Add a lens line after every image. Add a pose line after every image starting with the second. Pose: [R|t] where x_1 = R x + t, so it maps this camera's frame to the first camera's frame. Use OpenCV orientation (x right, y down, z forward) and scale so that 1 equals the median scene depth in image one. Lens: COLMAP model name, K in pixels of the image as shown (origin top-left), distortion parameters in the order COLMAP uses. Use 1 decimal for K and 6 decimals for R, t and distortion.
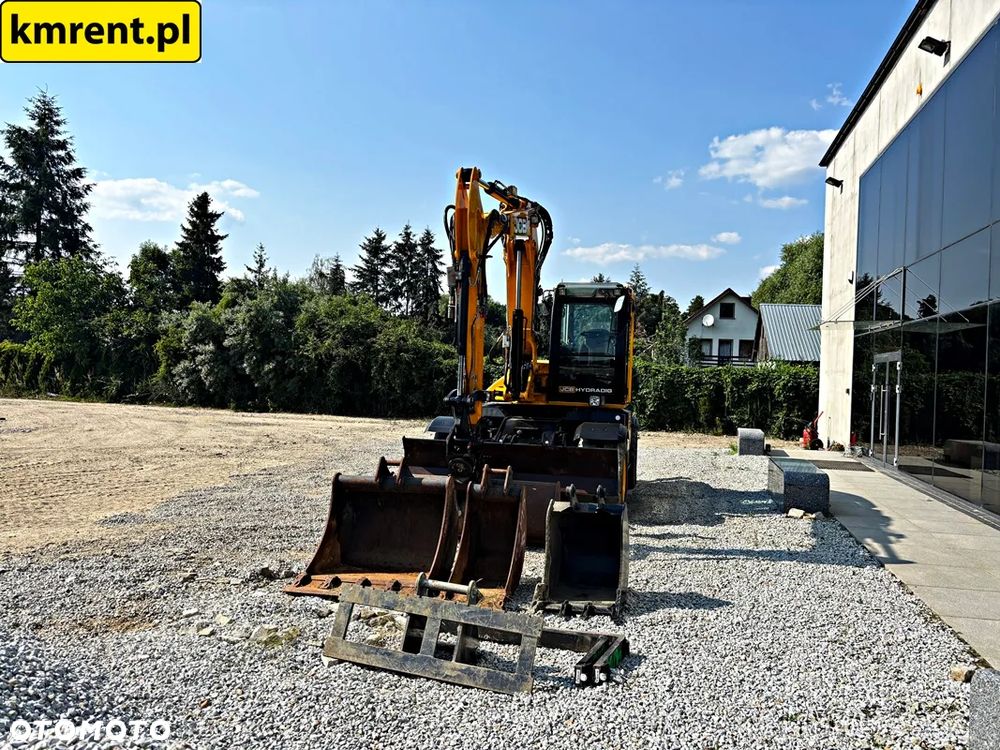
lens RADIAL K [[763.5, 0, 500.0], [0, 763.5, 375.0], [0, 0, 1]] dist [0.057615, -0.077211]
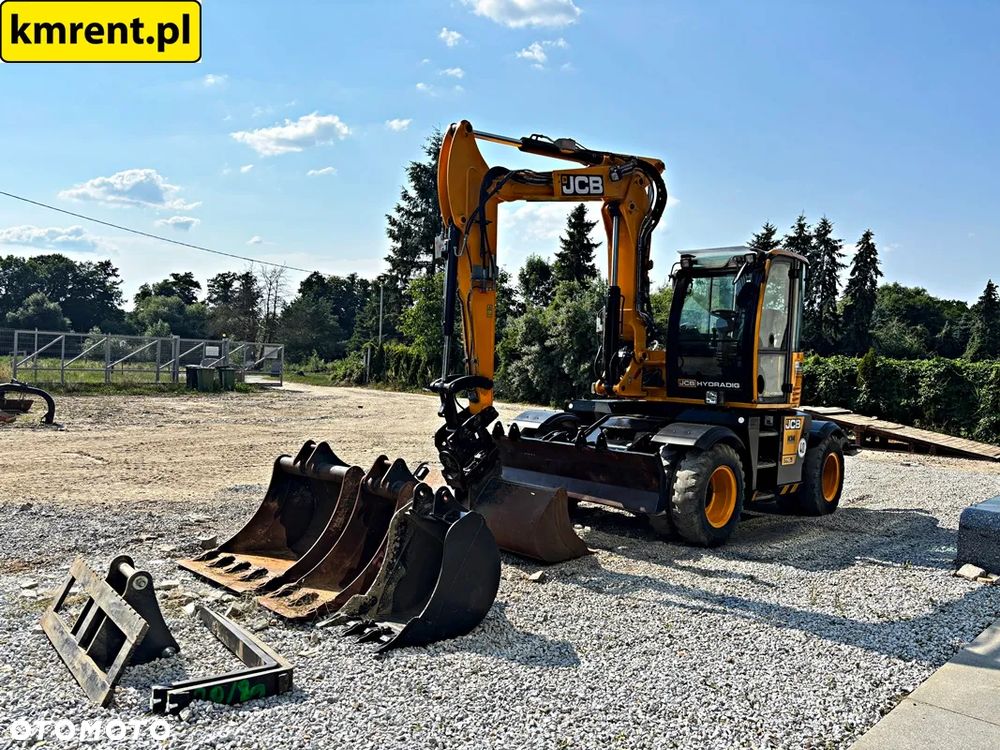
lens RADIAL K [[763.8, 0, 499.0], [0, 763.8, 388.1], [0, 0, 1]] dist [0.061779, -0.078919]
pose [[0.856216, 0.020976, -0.516191, 0.119761], [-0.016336, 0.999775, 0.013531, 0.005876], [0.516359, -0.003153, 0.856366, 0.069056]]
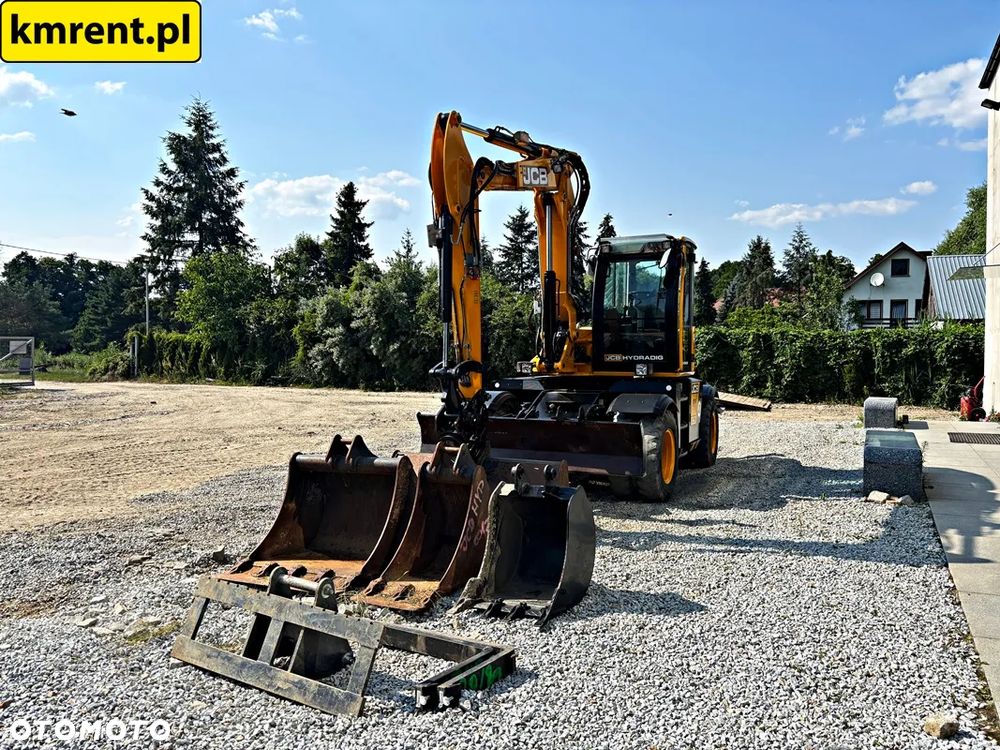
lens RADIAL K [[763.5, 0, 500.0], [0, 763.5, 375.0], [0, 0, 1]] dist [0.057615, -0.077211]
pose [[0.976371, -0.026458, -0.214474, 0.053133], [0.032949, 0.999099, 0.026749, 0.003834], [0.213573, -0.033184, 0.976363, 0.032334]]
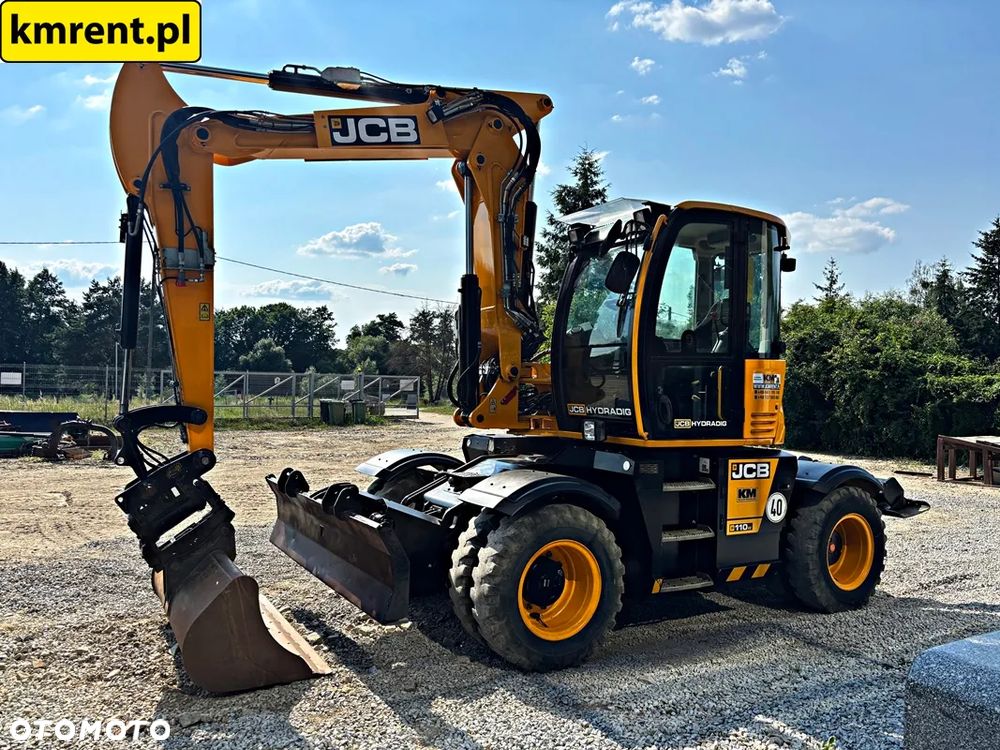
lens RADIAL K [[763.5, 0, 500.0], [0, 763.5, 375.0], [0, 0, 1]] dist [0.057615, -0.077211]
pose [[0.683917, -0.031287, -0.728889, 0.160710], [0.002117, 0.999161, -0.040901, 0.005986], [0.729557, 0.026430, 0.683409, 0.204873]]
